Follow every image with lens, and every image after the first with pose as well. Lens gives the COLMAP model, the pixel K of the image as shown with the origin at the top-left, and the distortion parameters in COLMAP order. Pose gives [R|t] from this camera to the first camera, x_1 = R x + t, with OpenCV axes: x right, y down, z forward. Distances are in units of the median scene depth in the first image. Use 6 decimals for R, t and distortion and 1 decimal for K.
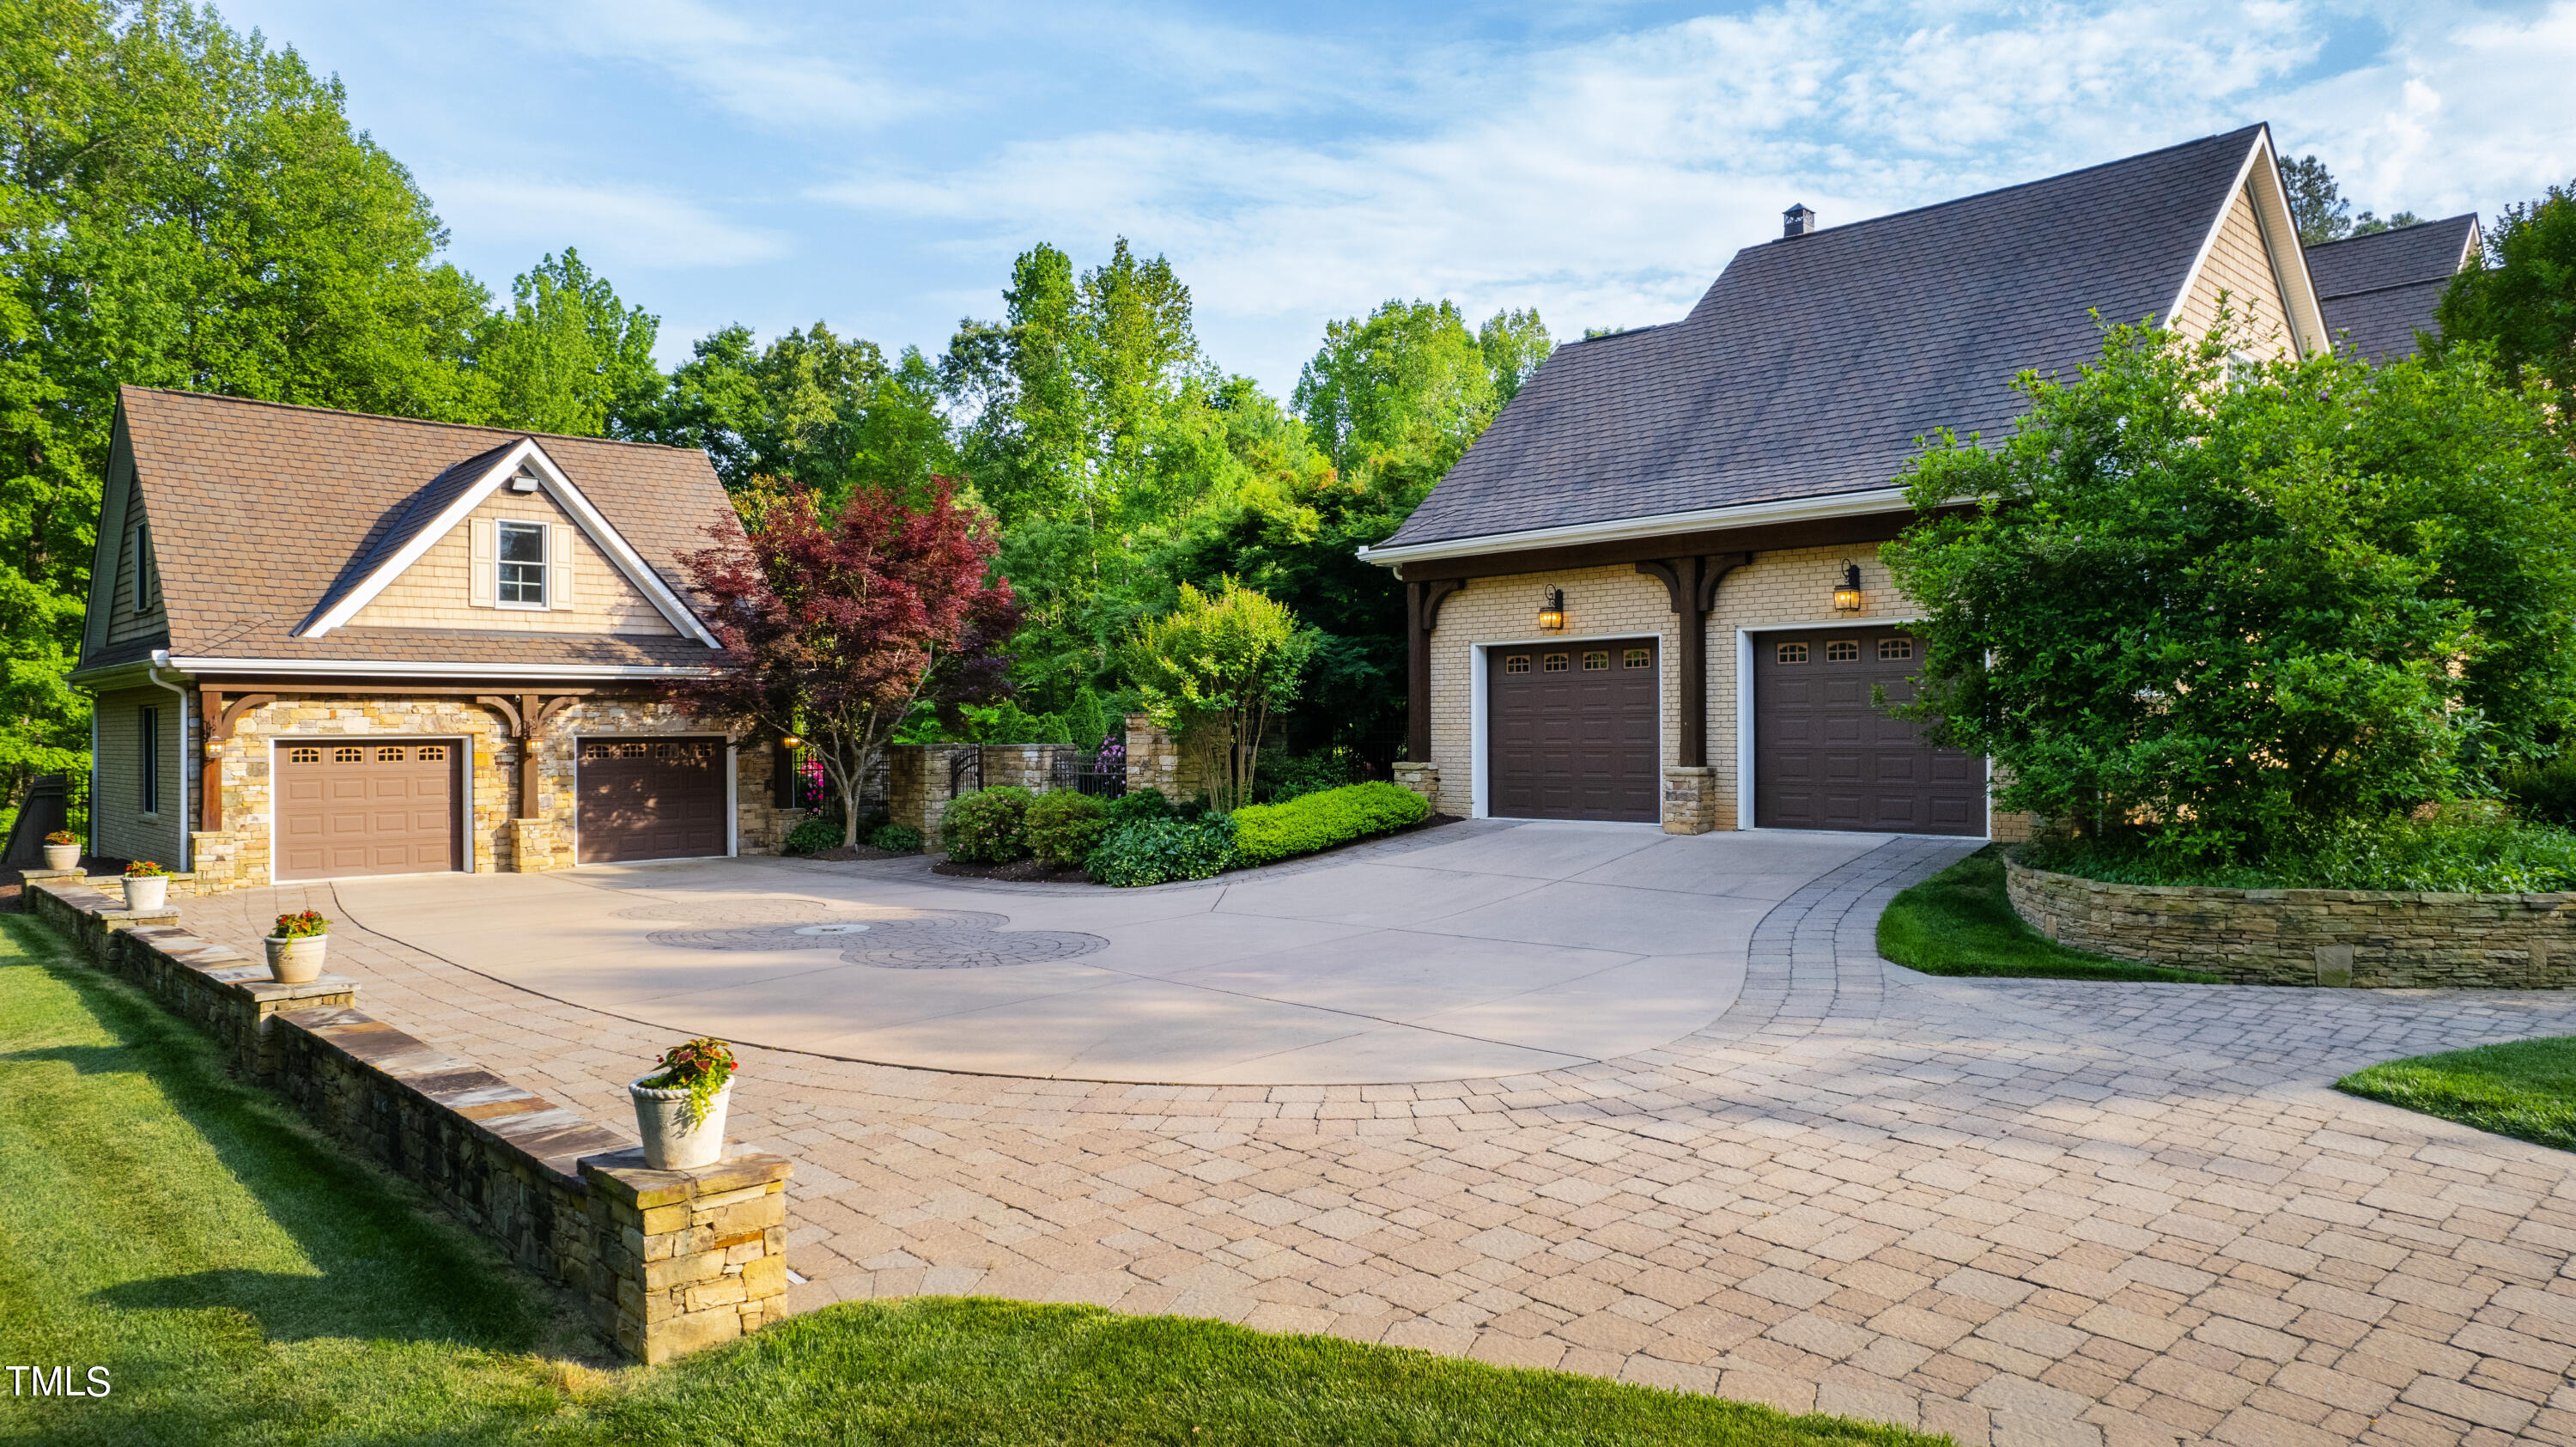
lens RADIAL K [[1654.8, 0, 1276.3], [0, 1654.8, 737.2], [0, 0, 1]] dist [-0.035402, 0.003462]
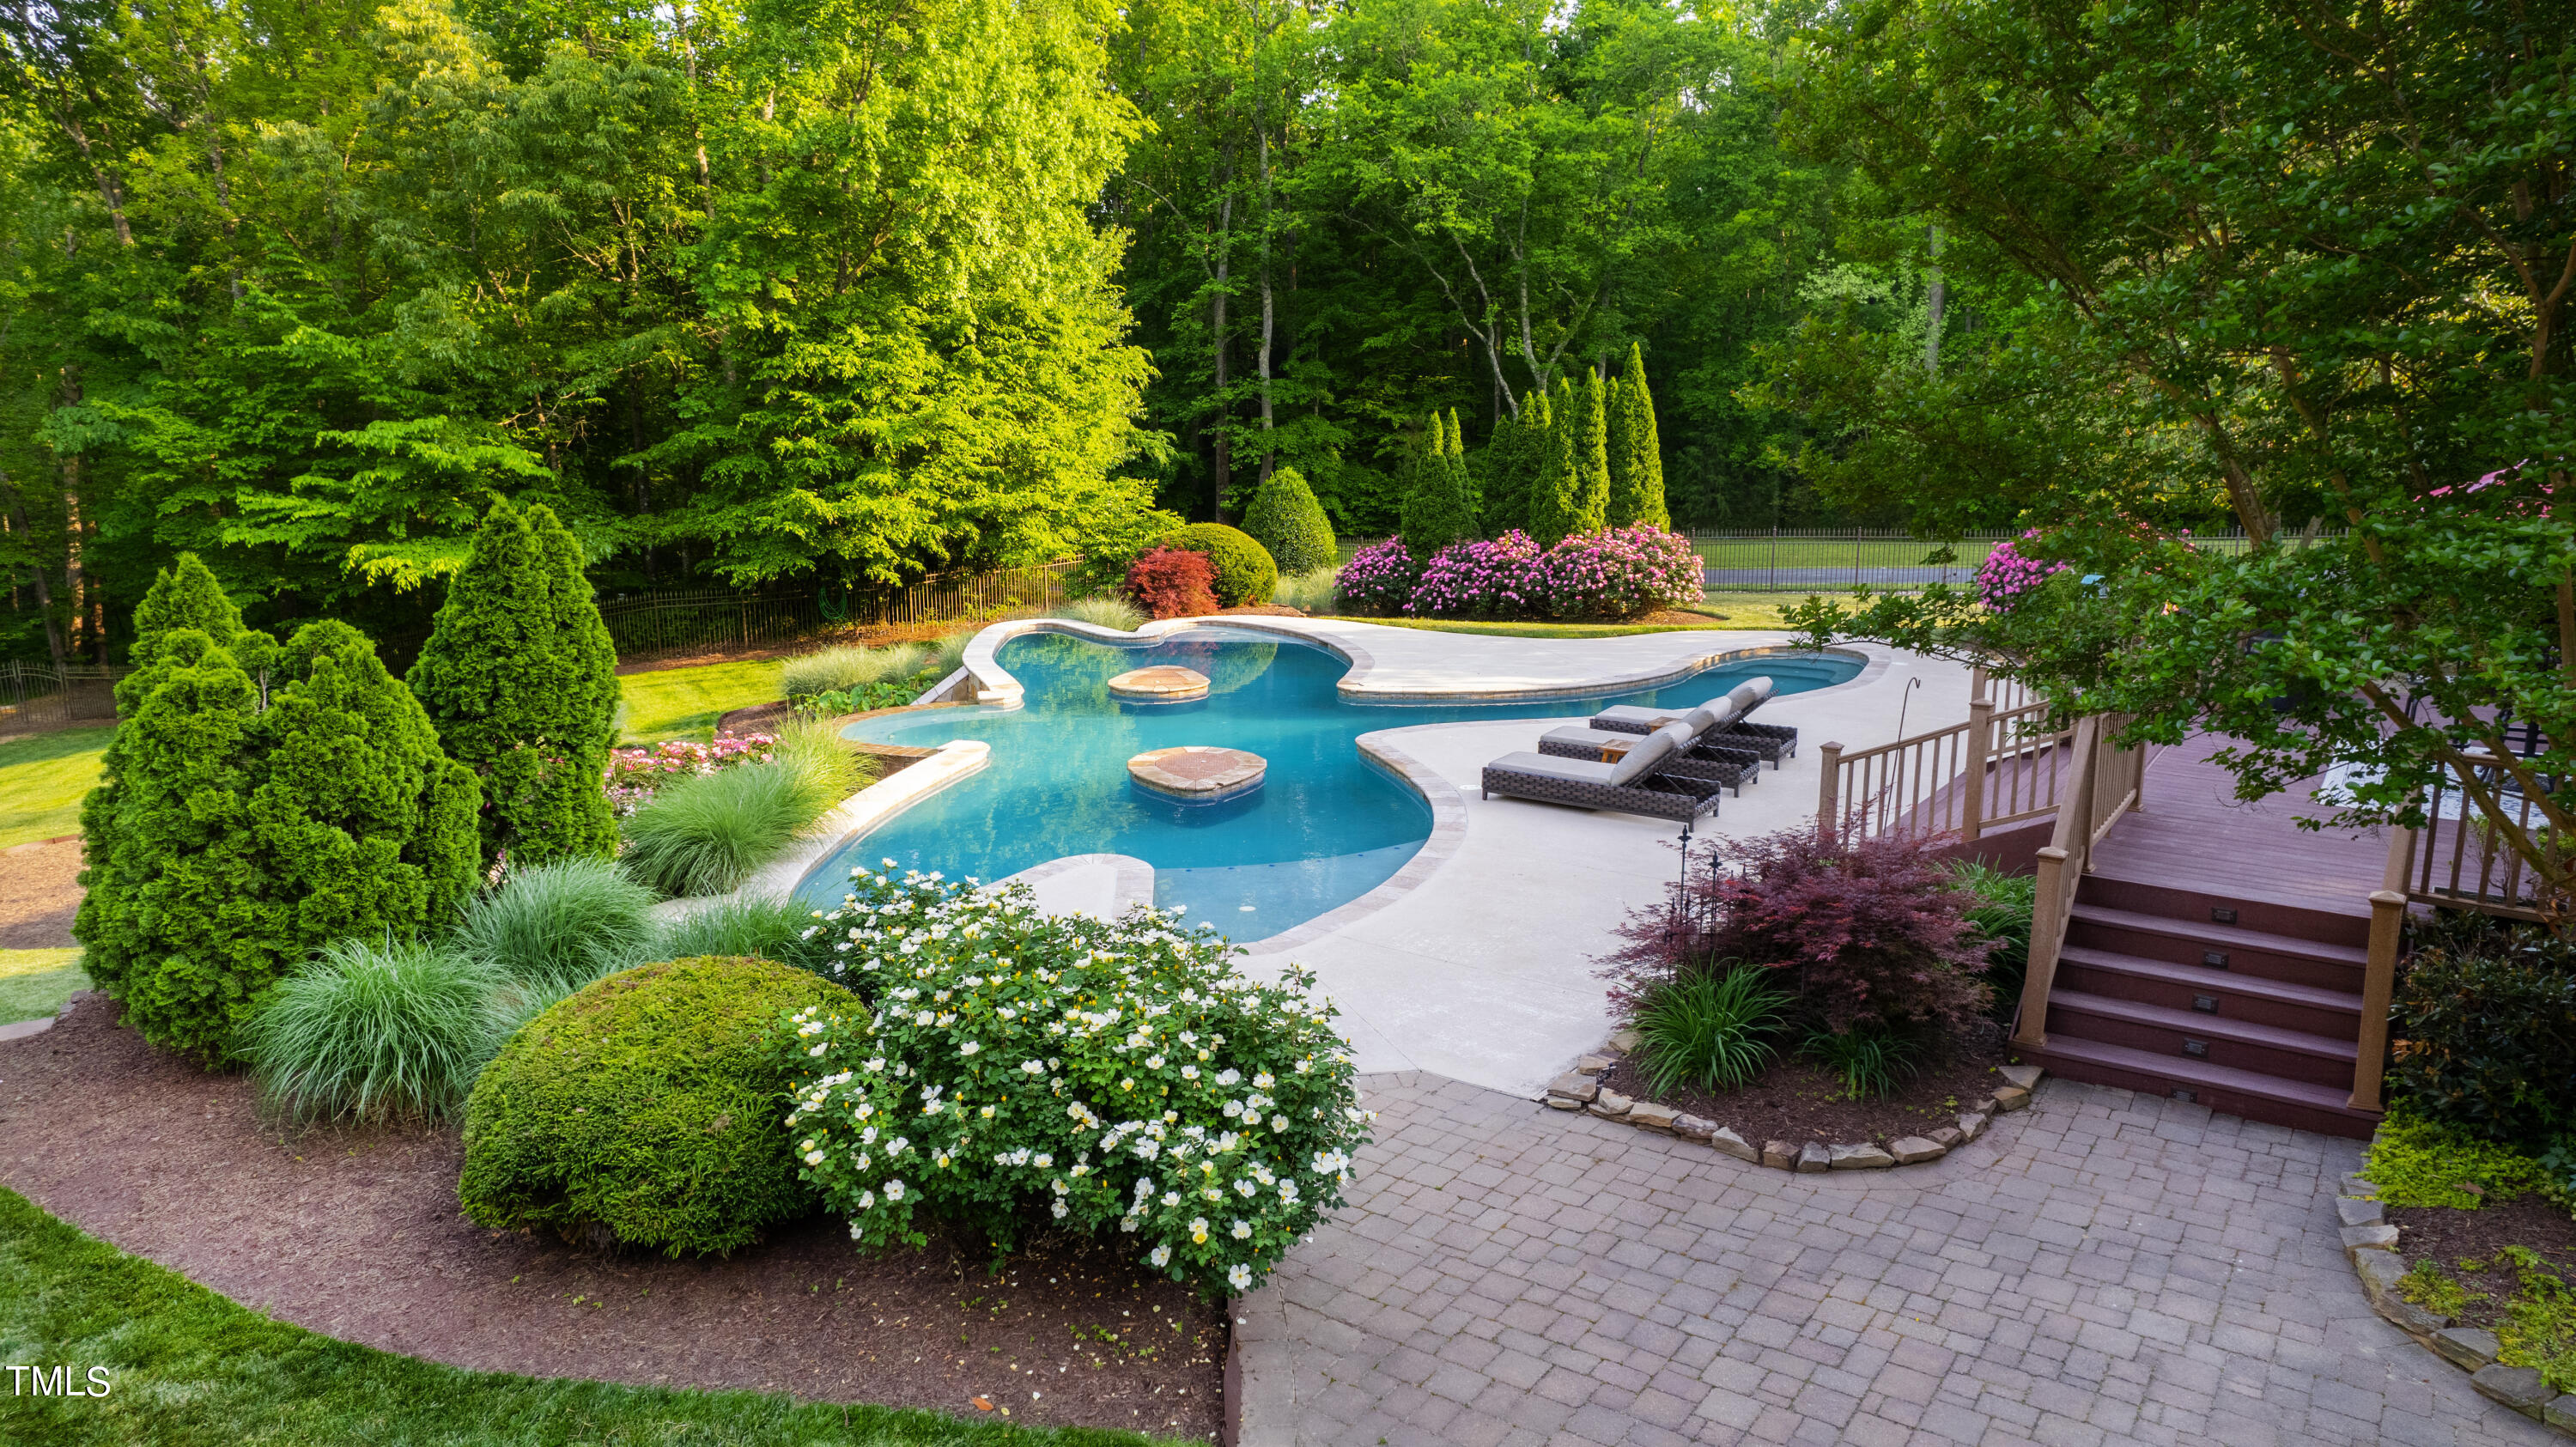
lens RADIAL K [[1663.8, 0, 1272.6], [0, 1663.8, 727.5], [0, 0, 1]] dist [-0.047072, -0.001443]
pose [[0.983807, -0.033293, 0.176111, -0.031118], [-0.000589, 0.981990, 0.188931, -0.026840], [-0.179230, -0.185975, 0.966069, 0.453179]]
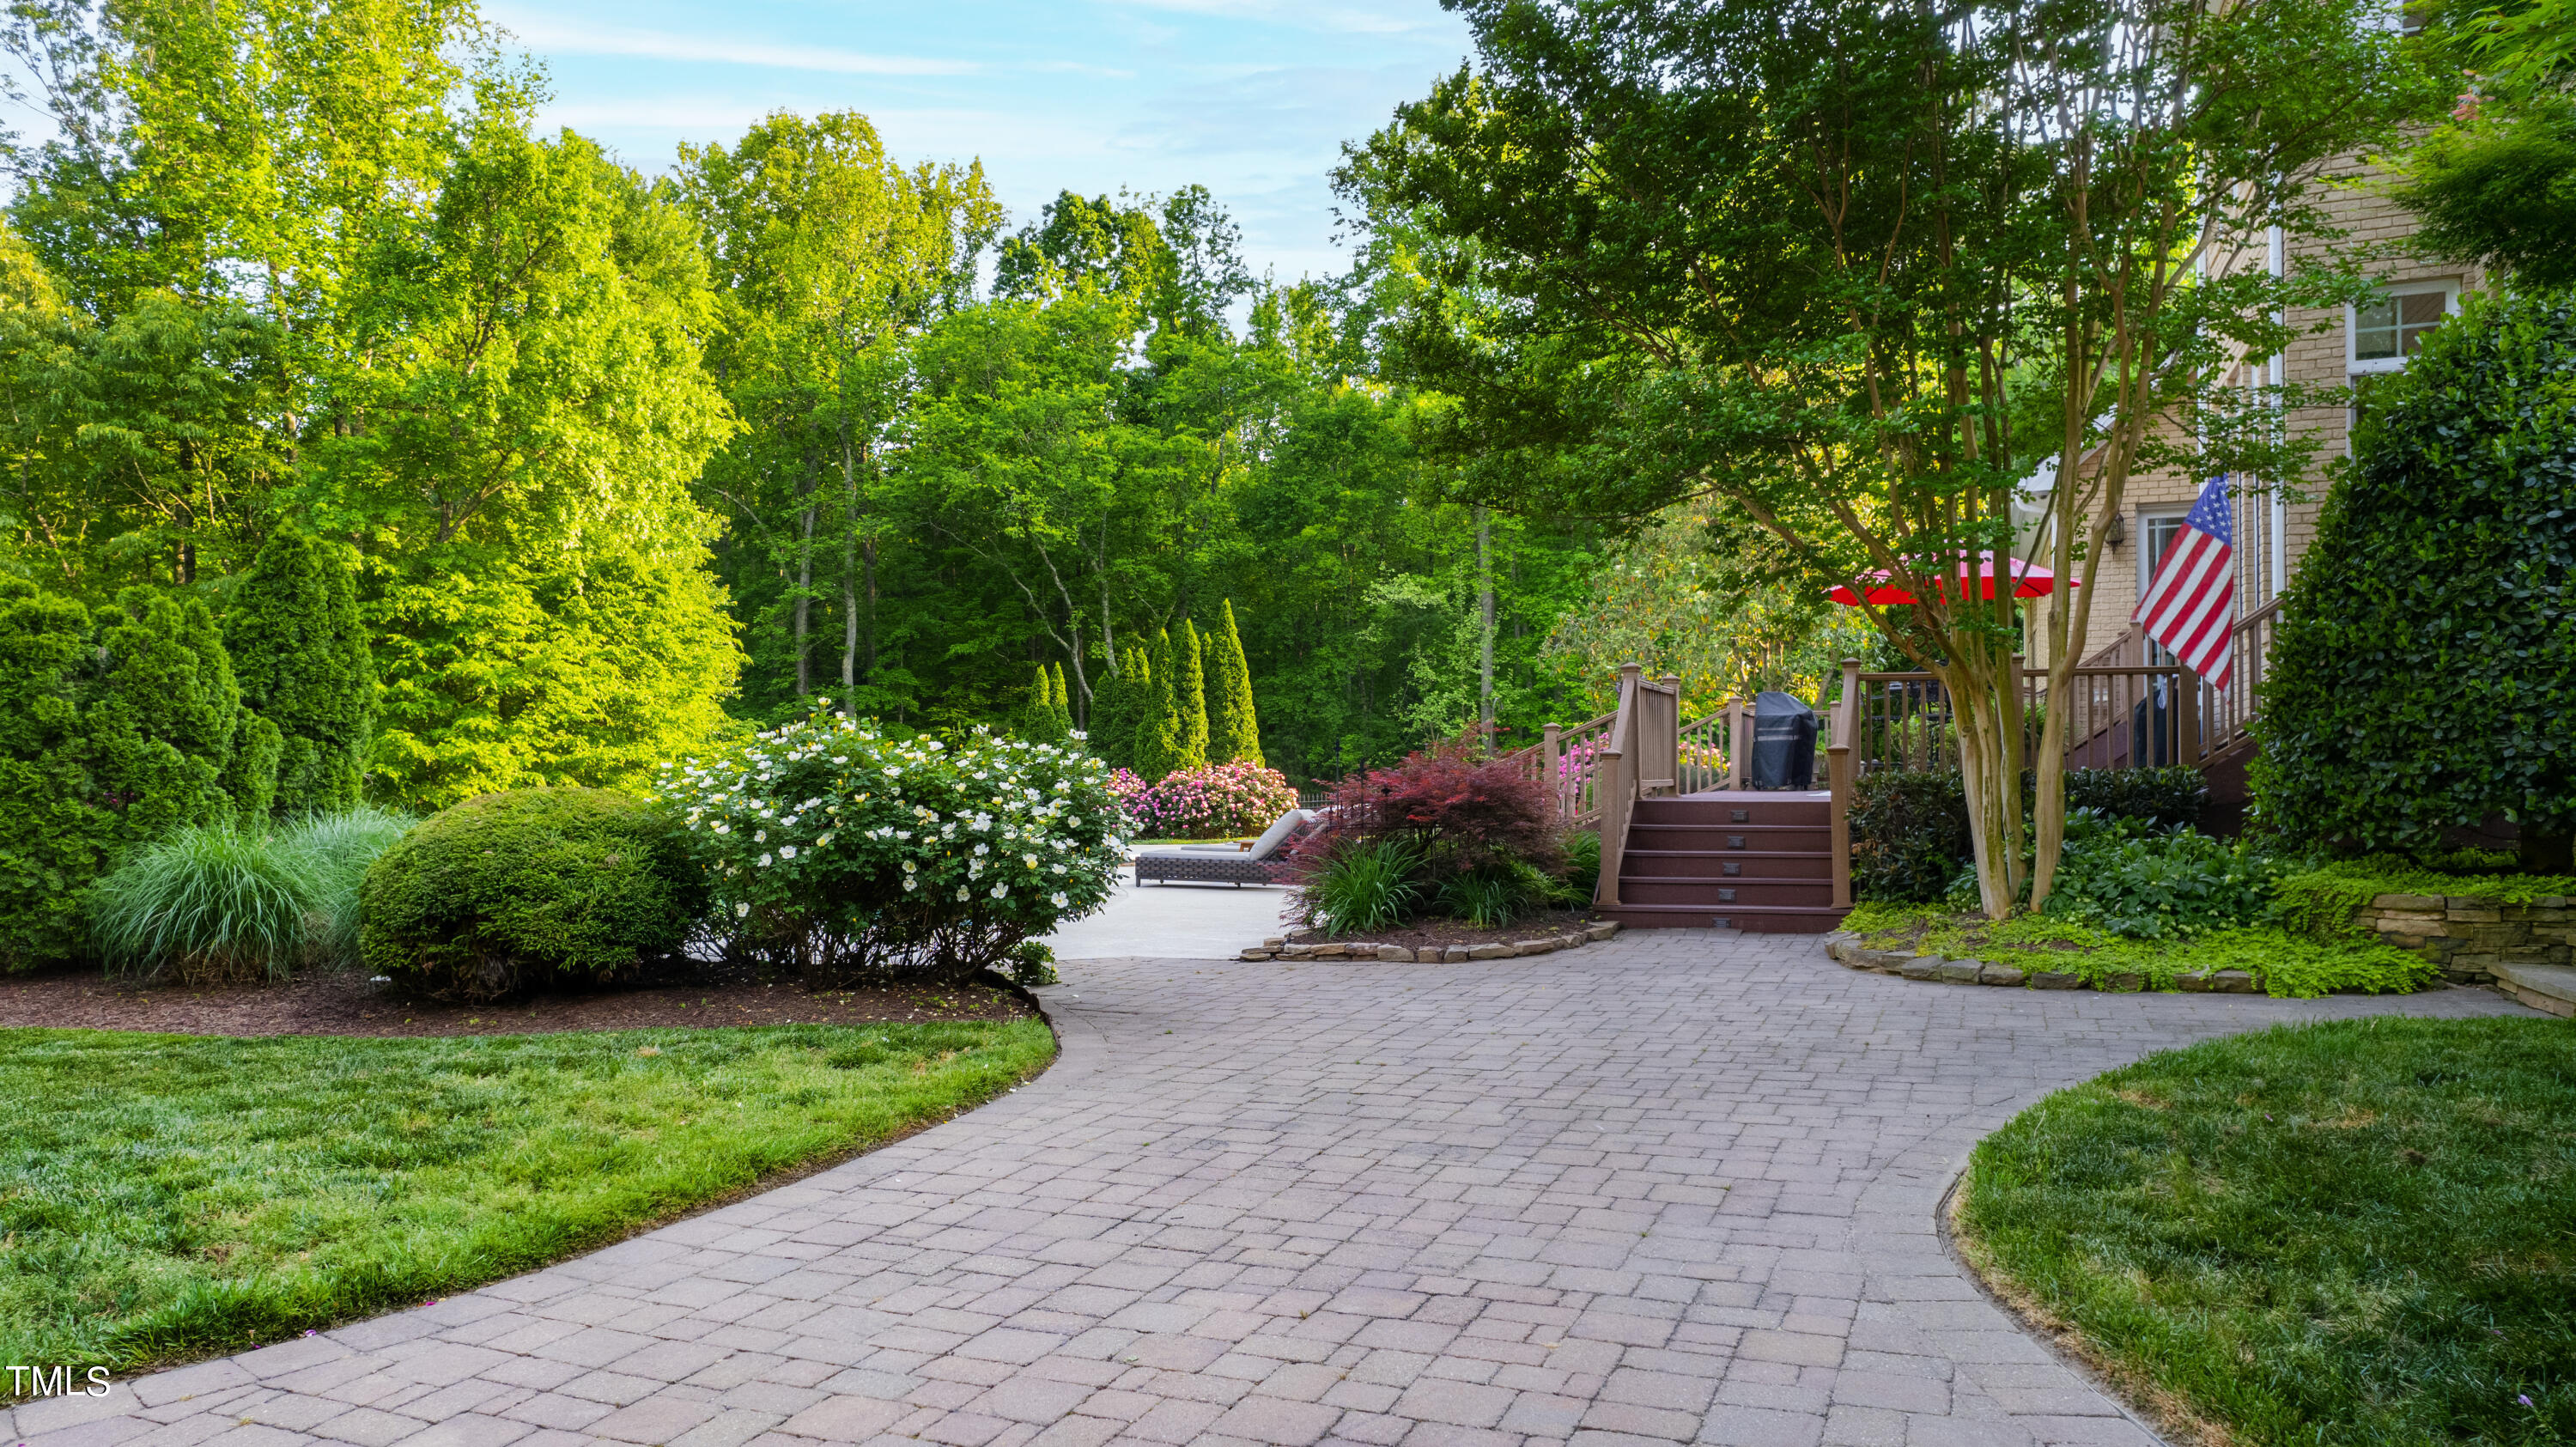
lens RADIAL K [[1755.2, 0, 1194.9], [0, 1755.2, 774.4], [0, 0, 1]] dist [-0.040456, 0.009210]
pose [[0.925241, 0.001875, 0.379375, -0.056295], [-0.000499, 0.999993, -0.003726, 0.009494], [-0.379380, 0.003259, 0.925235, 0.415009]]
